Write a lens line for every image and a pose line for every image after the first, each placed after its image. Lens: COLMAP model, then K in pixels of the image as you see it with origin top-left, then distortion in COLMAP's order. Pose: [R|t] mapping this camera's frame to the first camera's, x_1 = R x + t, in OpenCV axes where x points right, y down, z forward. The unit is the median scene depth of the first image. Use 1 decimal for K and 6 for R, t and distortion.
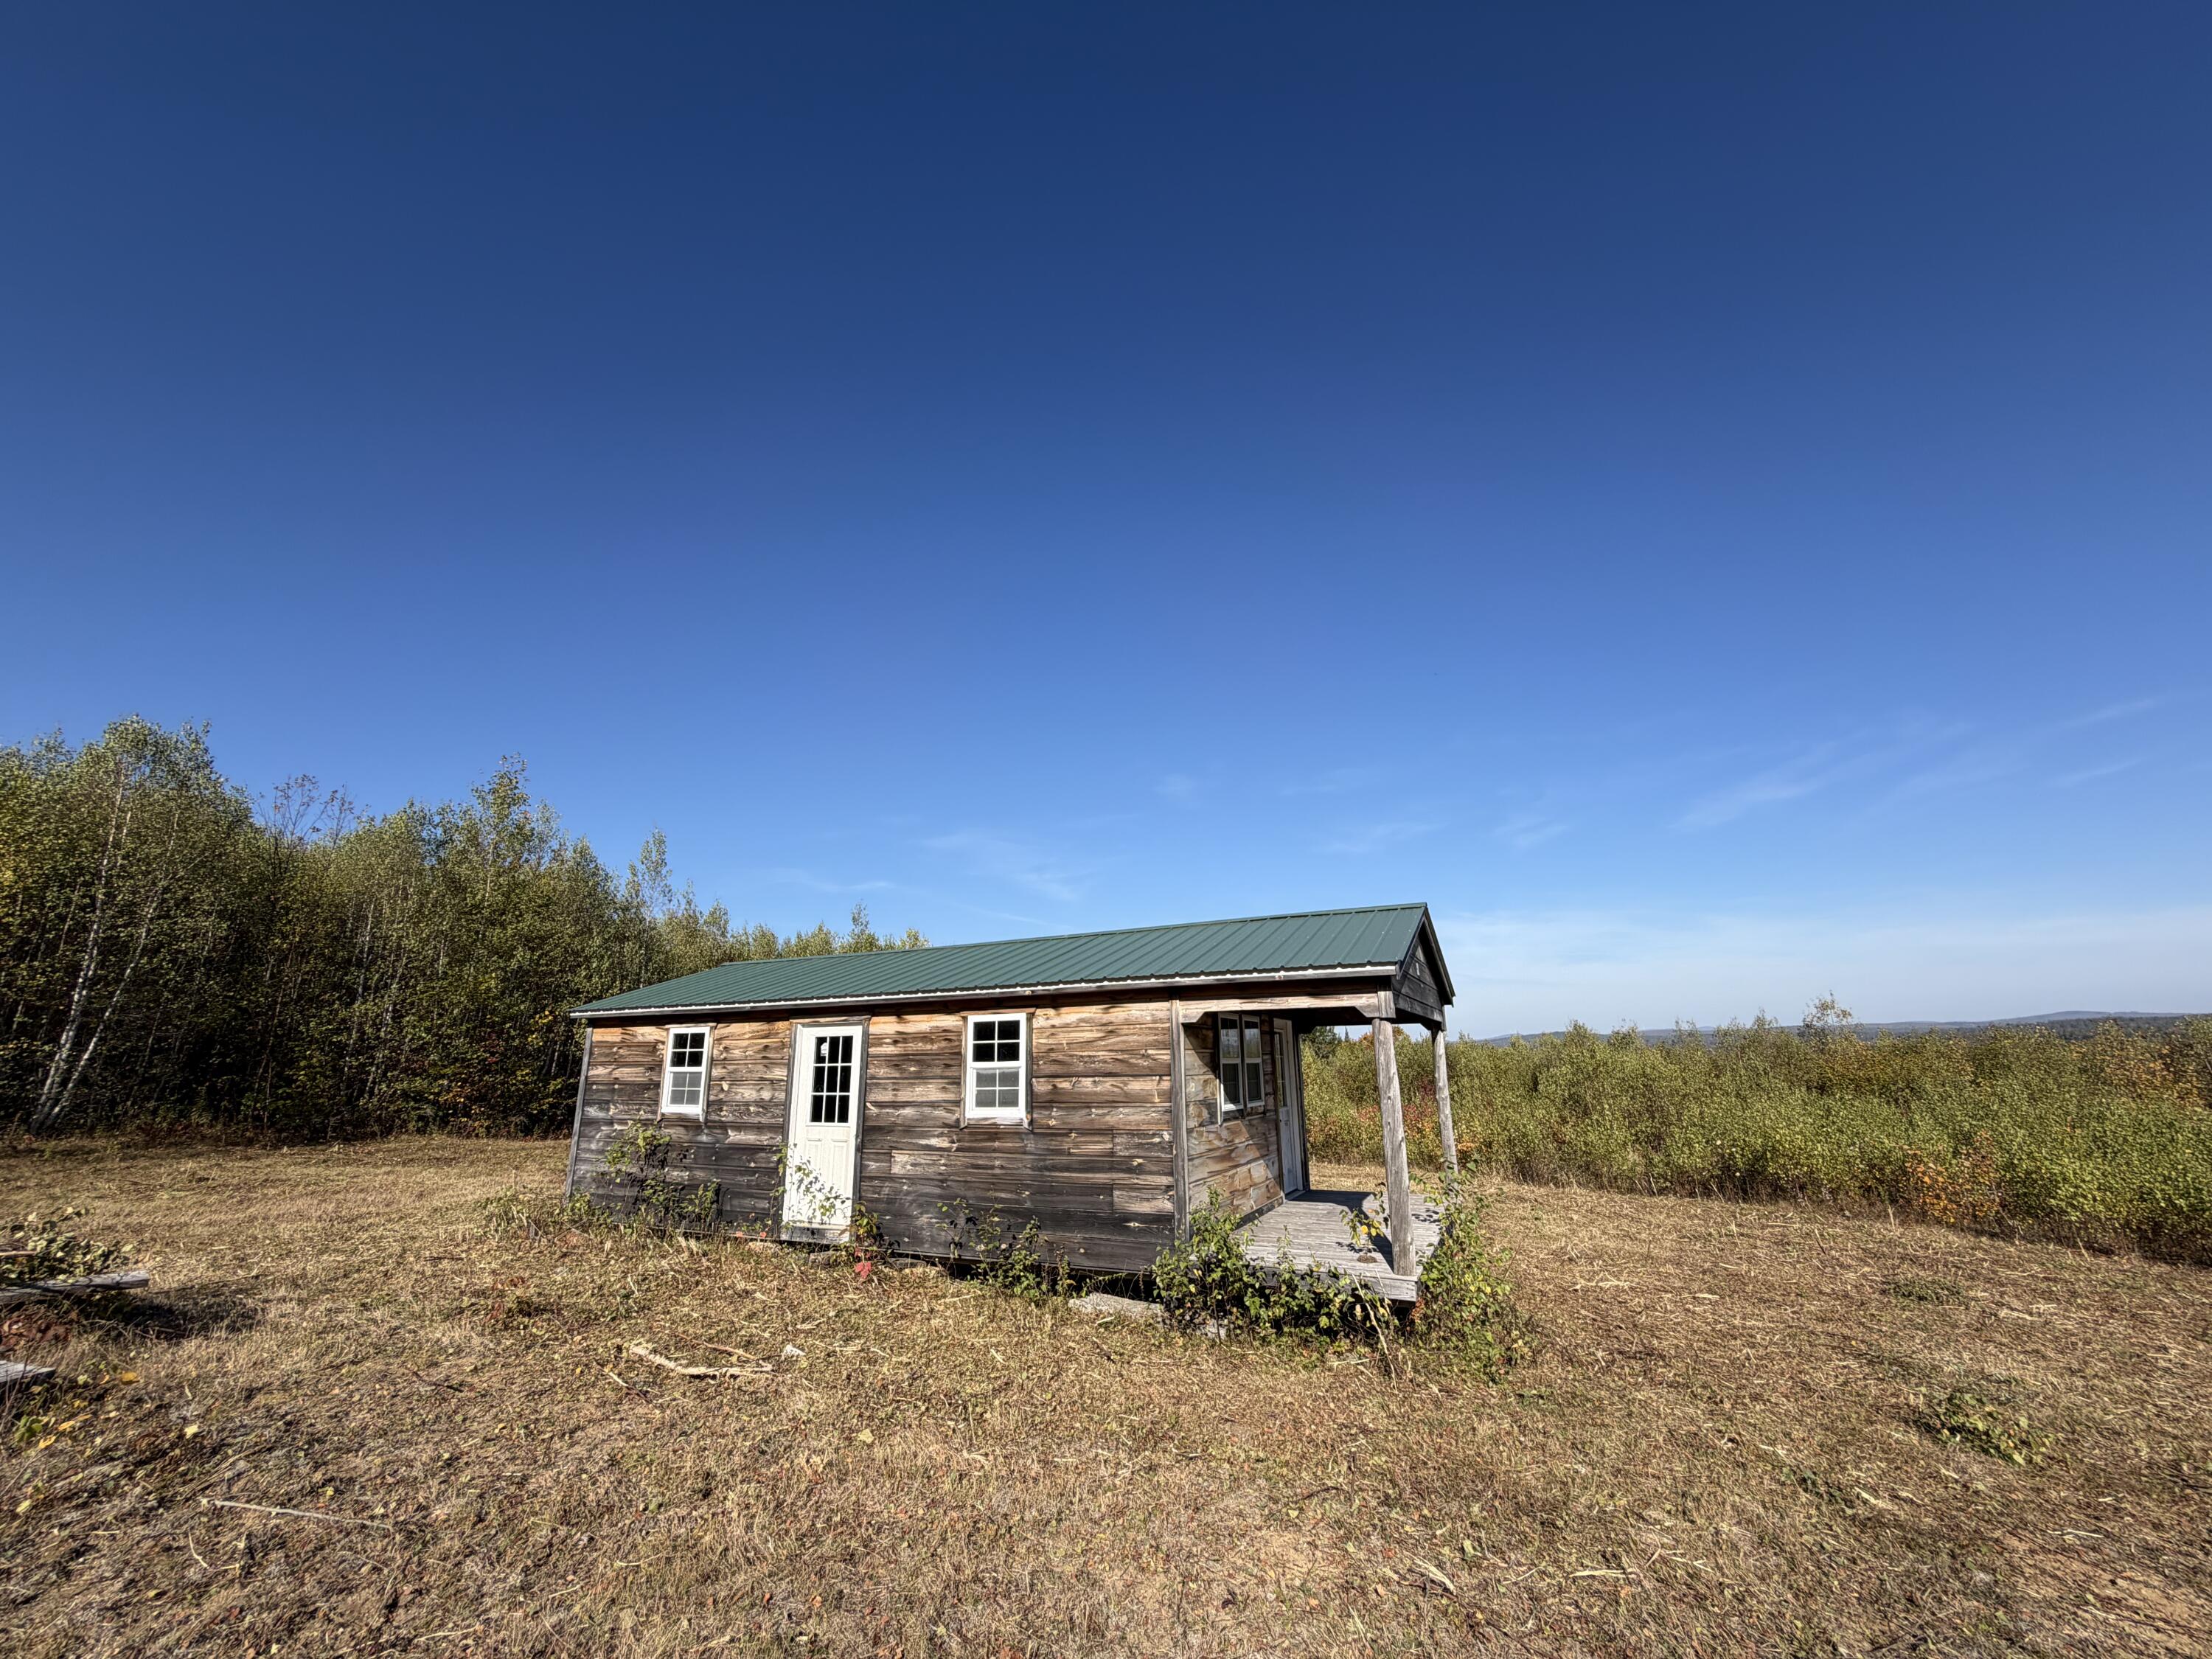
lens RADIAL K [[886.7, 0, 1101.9], [0, 886.7, 832.9], [0, 0, 1]] dist [0.002154, 0.000338]
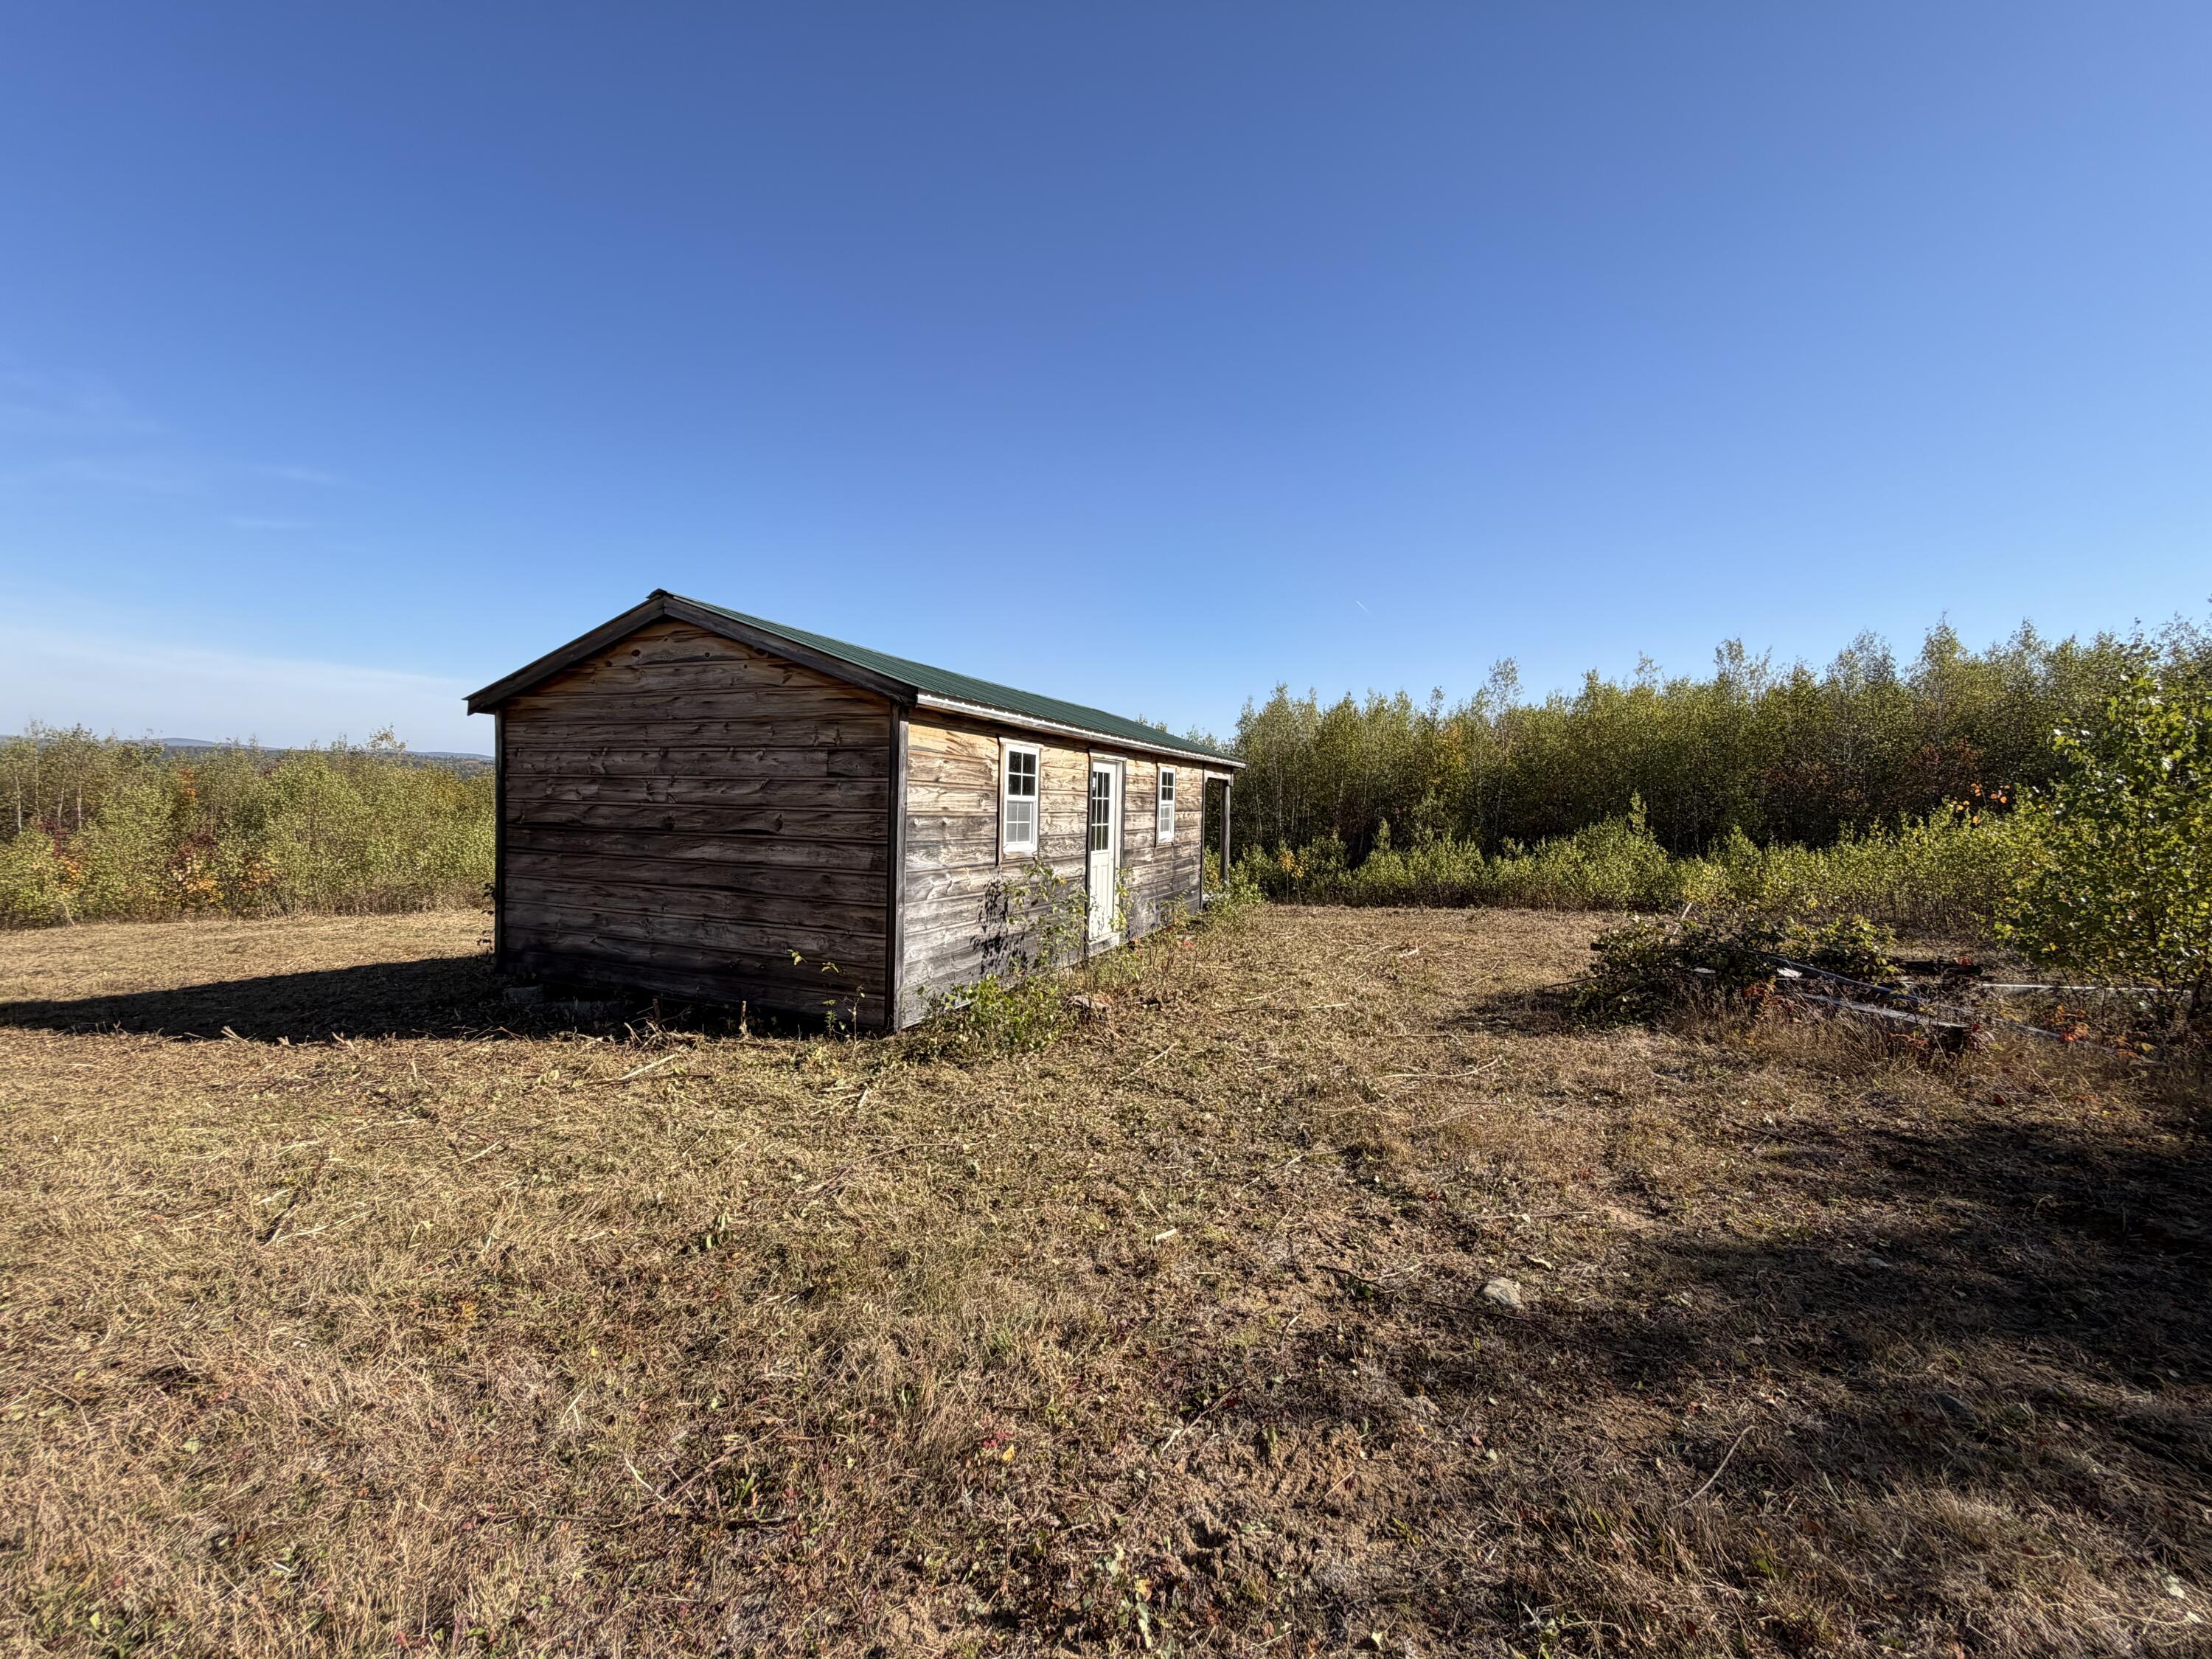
lens RADIAL K [[886.7, 0, 1108.4], [0, 886.7, 833.8], [0, 0, 1]] dist [0.002154, 0.000338]
pose [[-0.068663, -0.025572, 0.997312, -1.316085], [-0.277142, 0.960813, 0.005555, 0.284566], [-0.958372, -0.276016, -0.073059, 1.023809]]
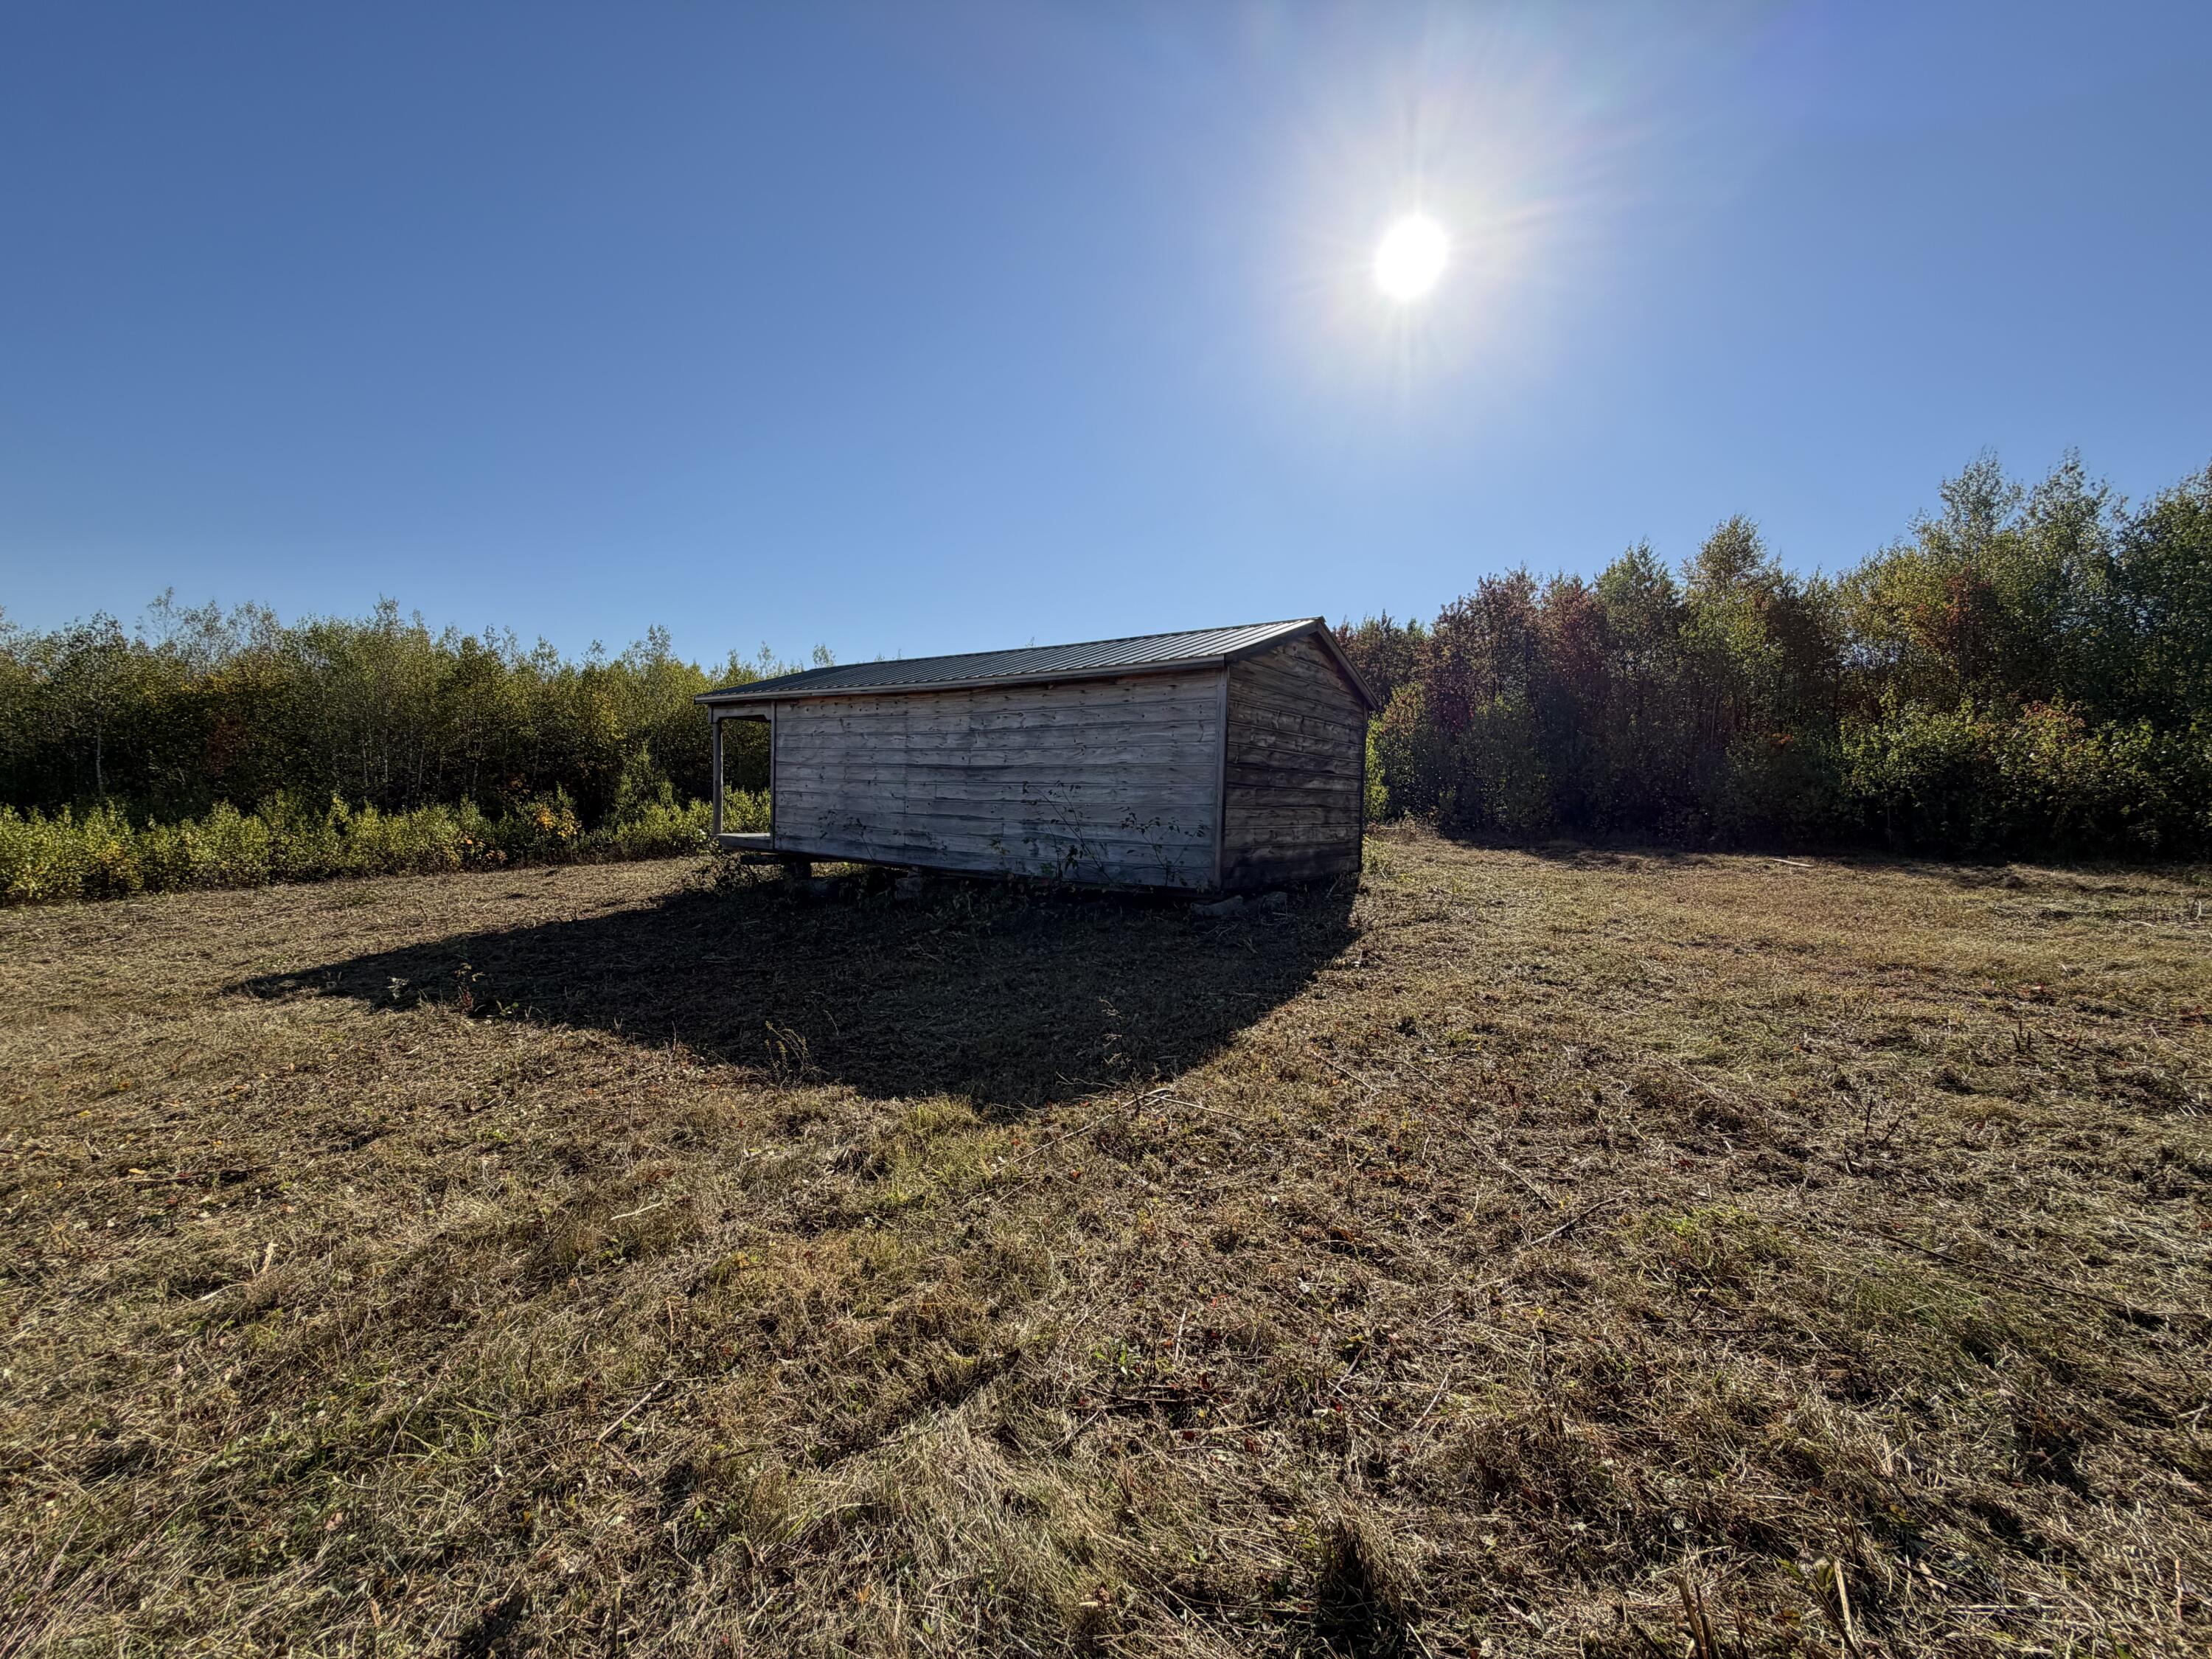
lens RADIAL K [[886.7, 0, 1102.8], [0, 886.7, 829.8], [0, 0, 1]] dist [0.002154, 0.000338]
pose [[-0.987197, -0.020659, 0.158163, 1.322982], [-0.056112, 0.973176, -0.223116, 1.685305], [-0.149311, -0.229134, -0.961875, 5.467872]]
